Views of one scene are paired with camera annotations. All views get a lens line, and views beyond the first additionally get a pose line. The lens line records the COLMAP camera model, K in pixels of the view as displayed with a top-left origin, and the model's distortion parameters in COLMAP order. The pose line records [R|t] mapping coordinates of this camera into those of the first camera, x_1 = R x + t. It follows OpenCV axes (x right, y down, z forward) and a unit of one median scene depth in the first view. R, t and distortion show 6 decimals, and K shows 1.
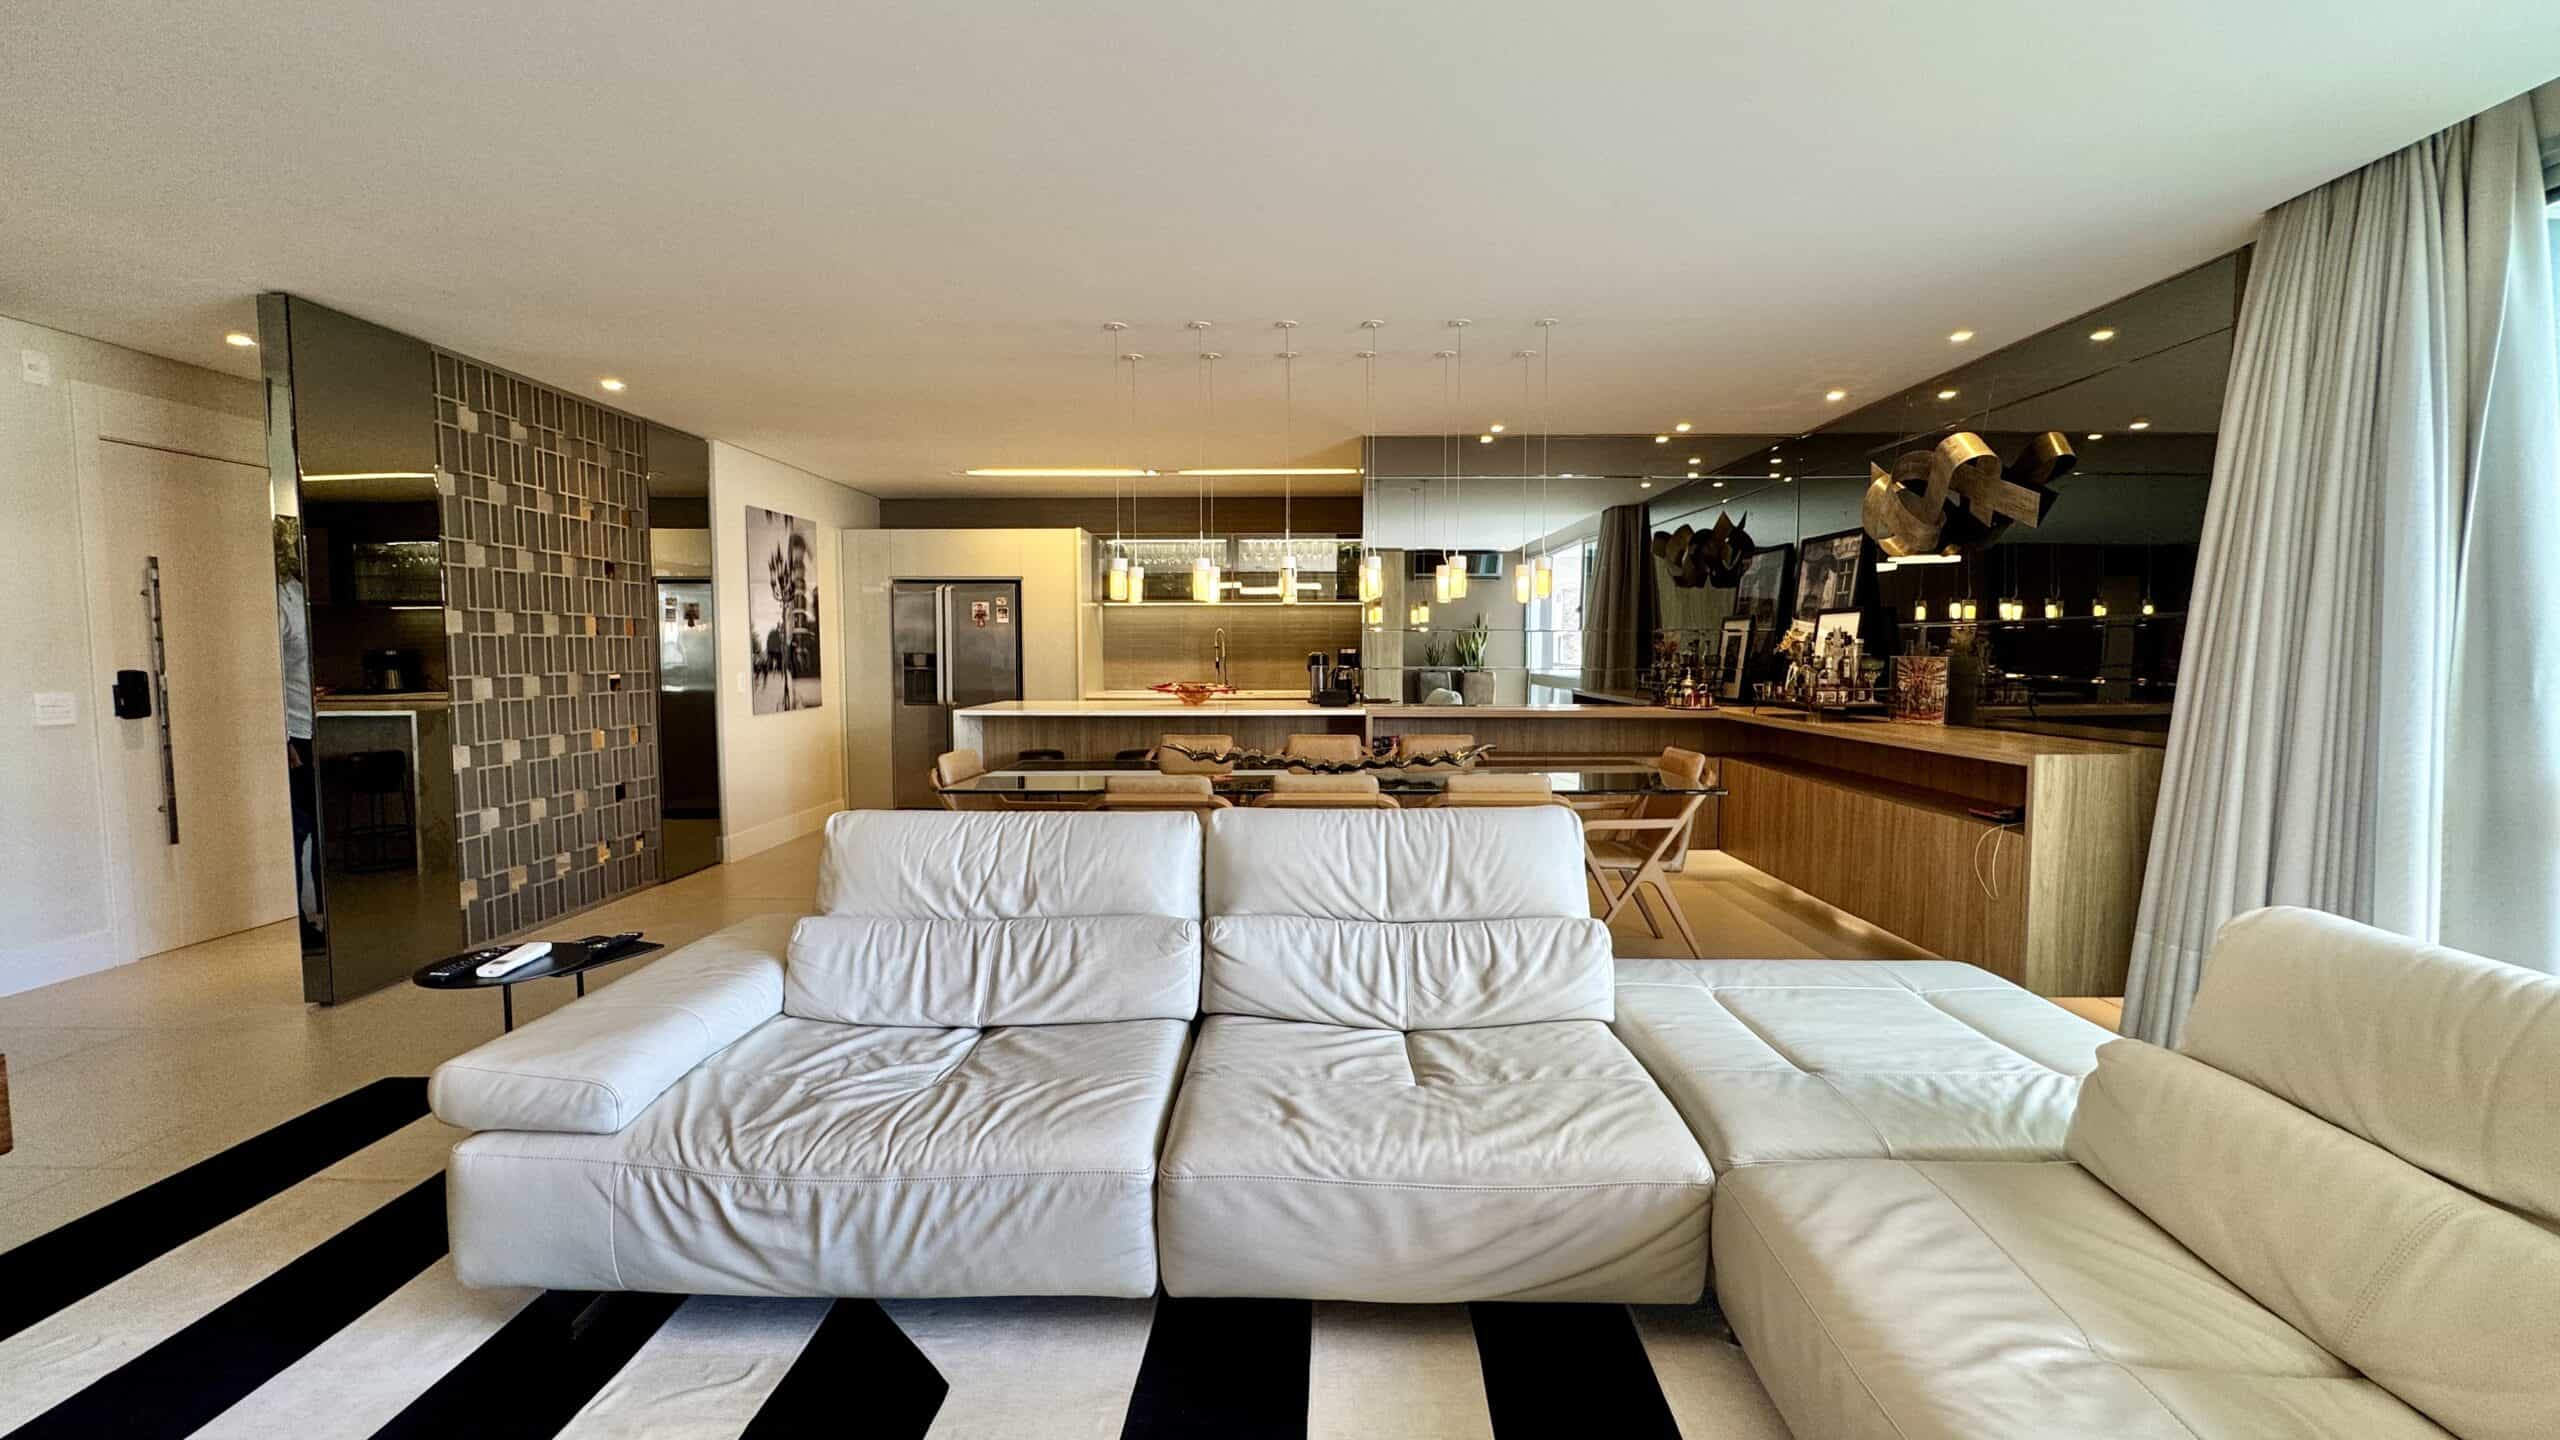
lens RADIAL K [[1026.6, 0, 1277.6], [0, 1026.6, 713.7], [0, 0, 1]] dist [-0.004329, 0.000351]
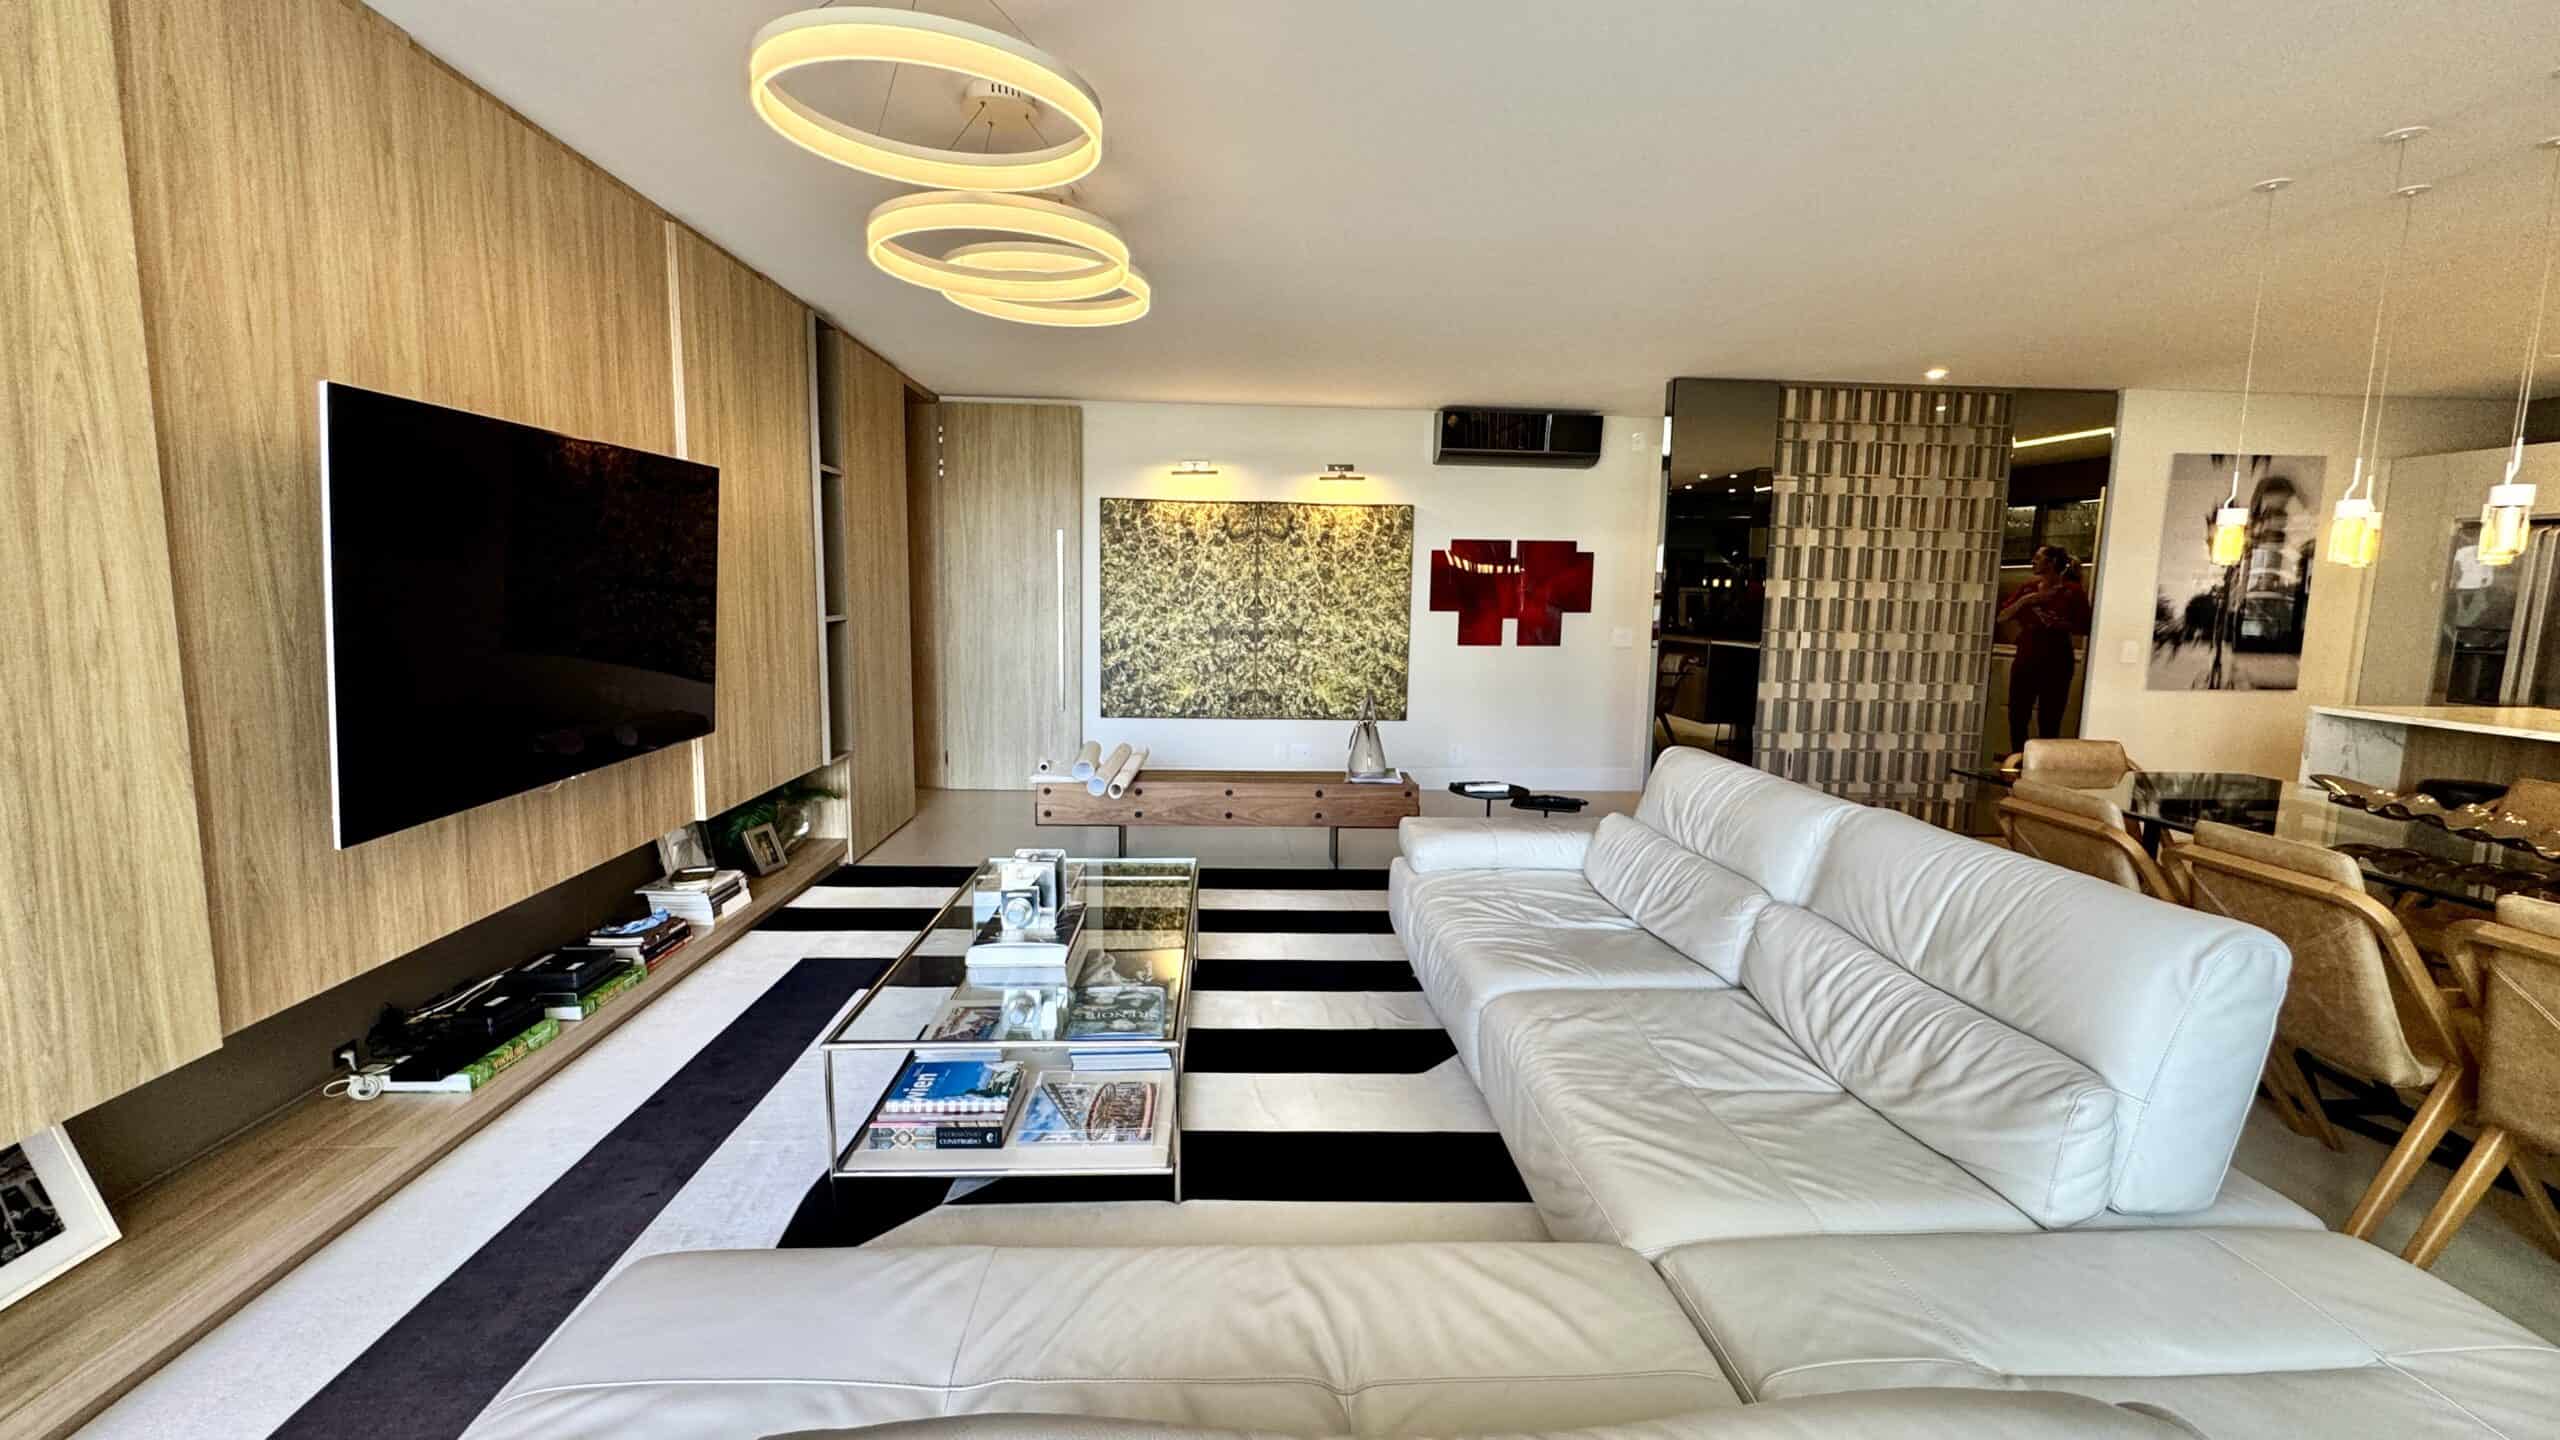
lens RADIAL K [[1026.6, 0, 1264.8], [0, 1026.6, 713.2], [0, 0, 1]] dist [-0.004329, 0.000351]
pose [[0.071240, 0.123790, -0.989748, 0.321145], [-0.077836, 0.989933, 0.118211, -0.022837], [0.994418, 0.068617, 0.080158, 0.152222]]
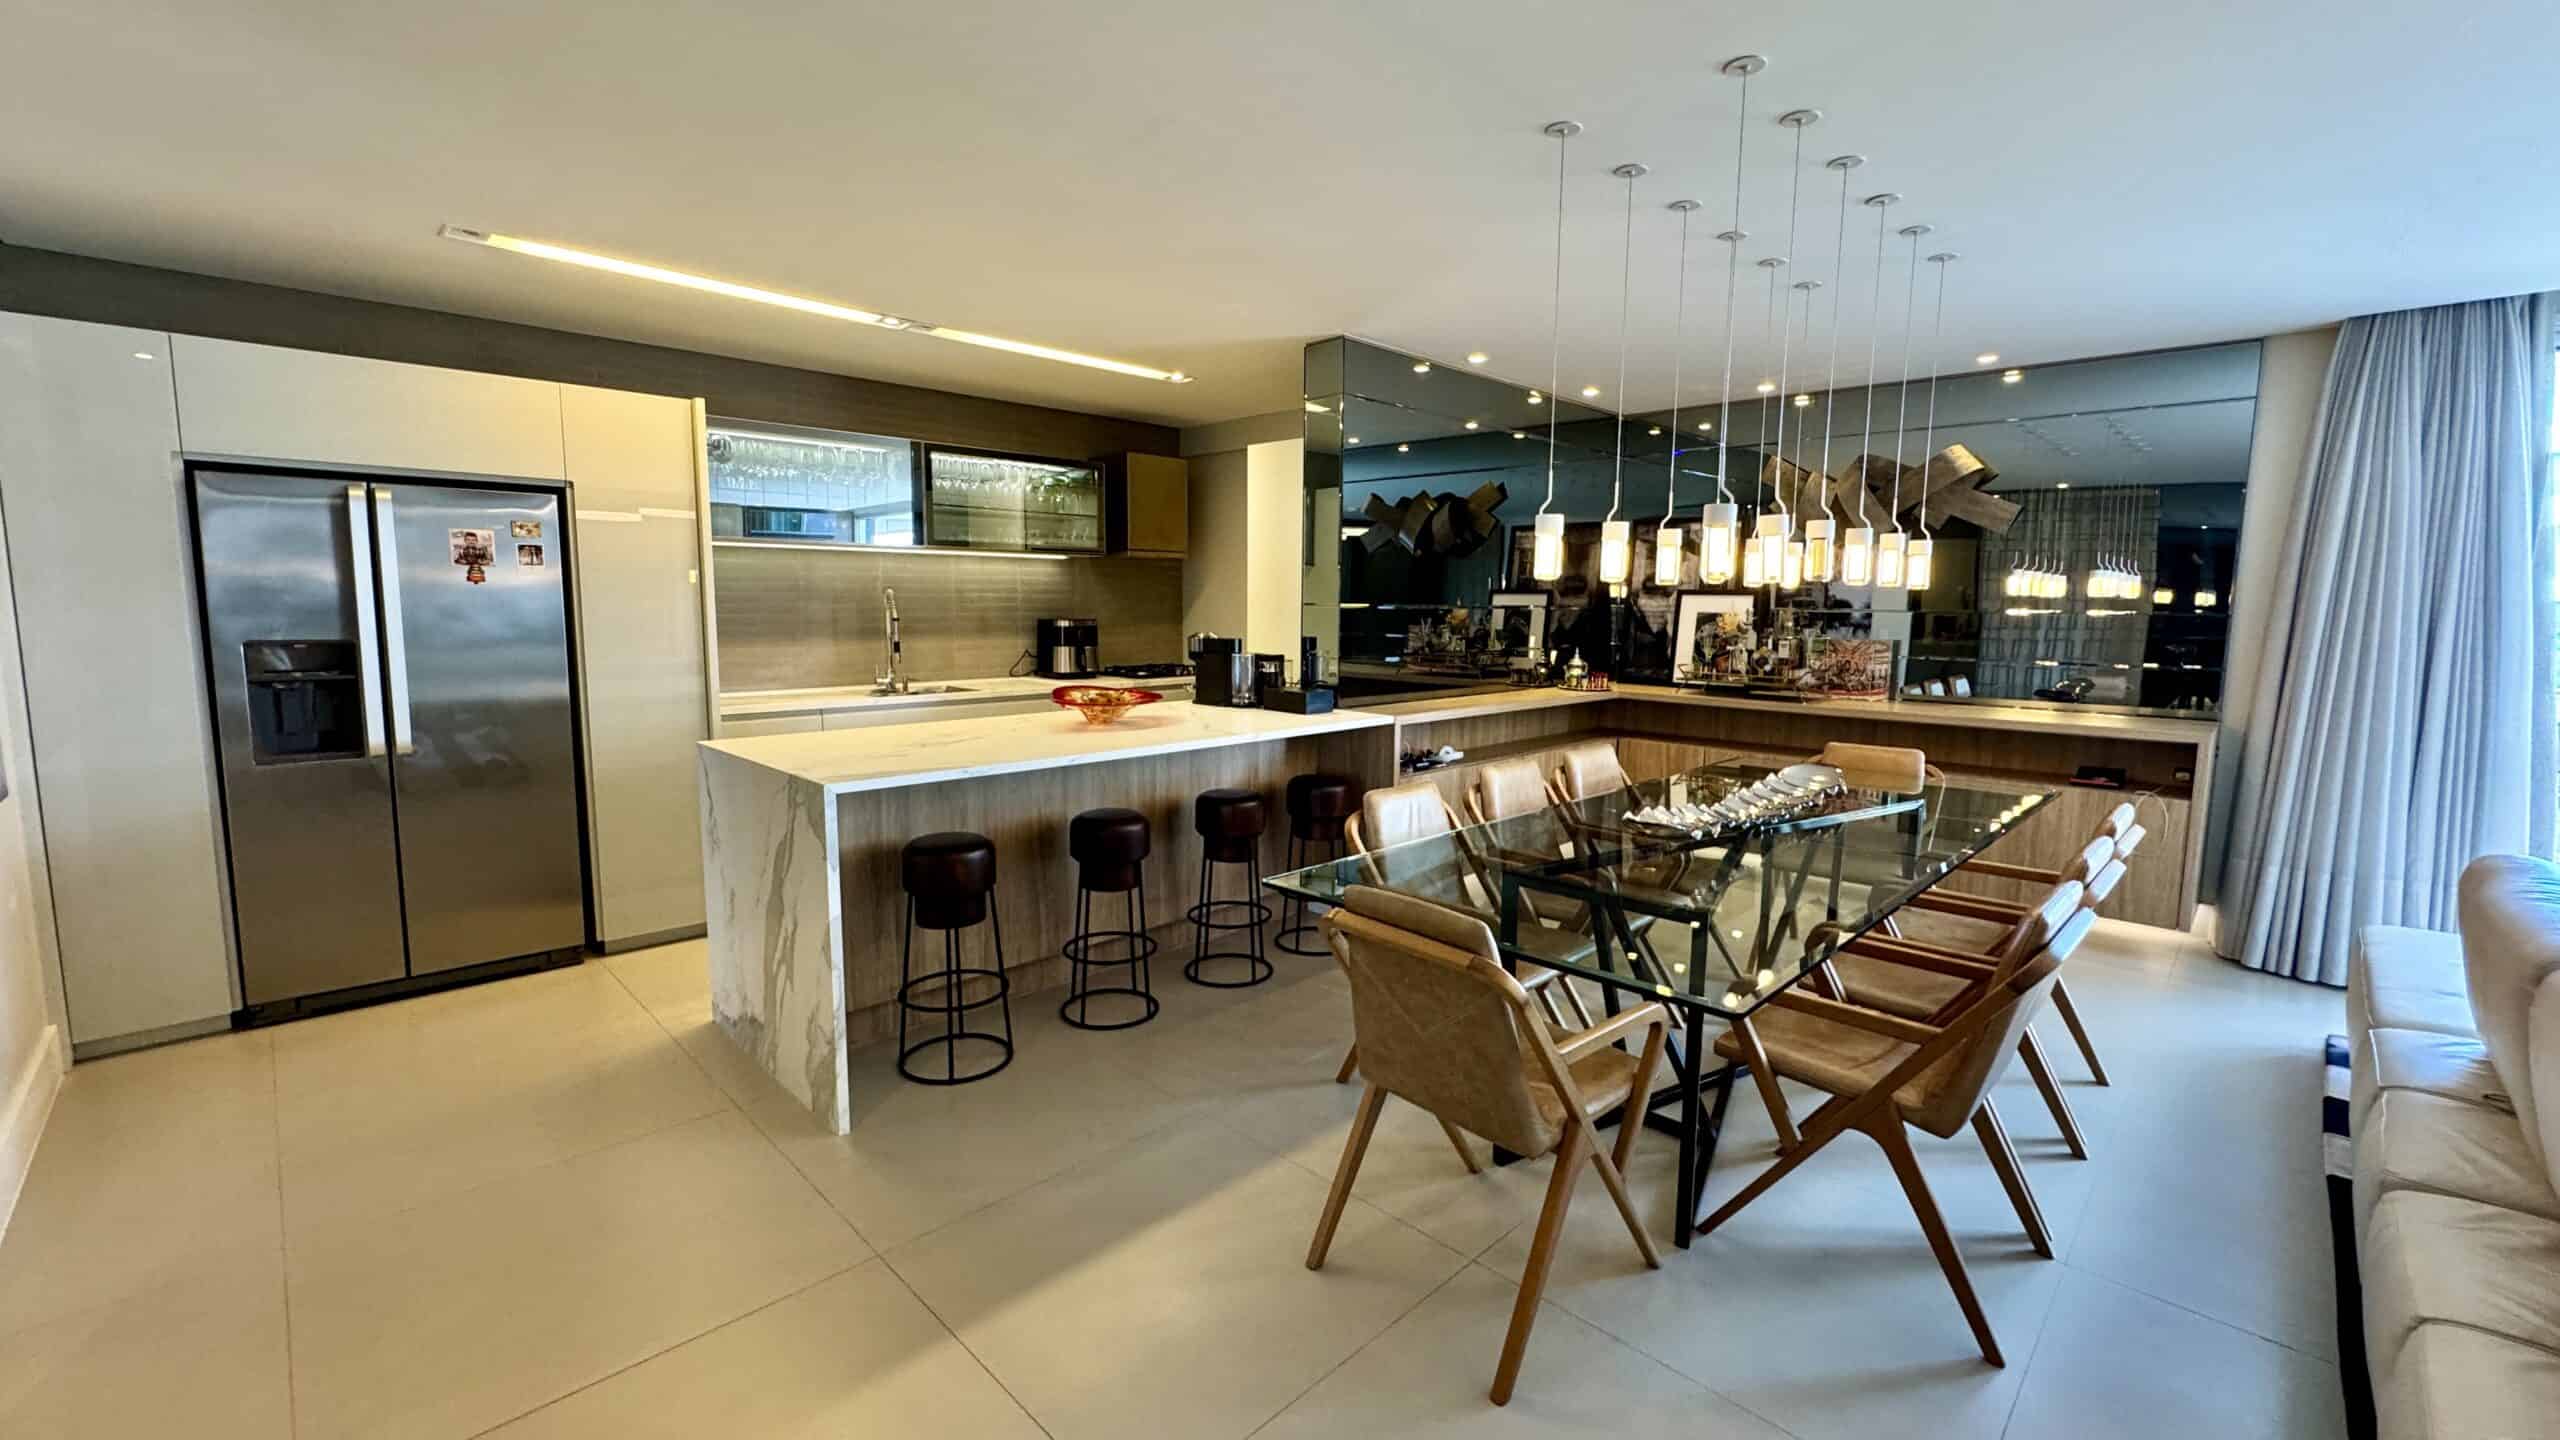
lens RADIAL K [[1026.6, 0, 1271.6], [0, 1026.6, 723.8], [0, 0, 1]] dist [-0.004329, 0.000351]
pose [[0.691688, -0.076580, 0.718125, -0.433925], [0.034850, 0.996743, 0.072724, -0.046880], [-0.721355, -0.025276, 0.692104, 0.477840]]
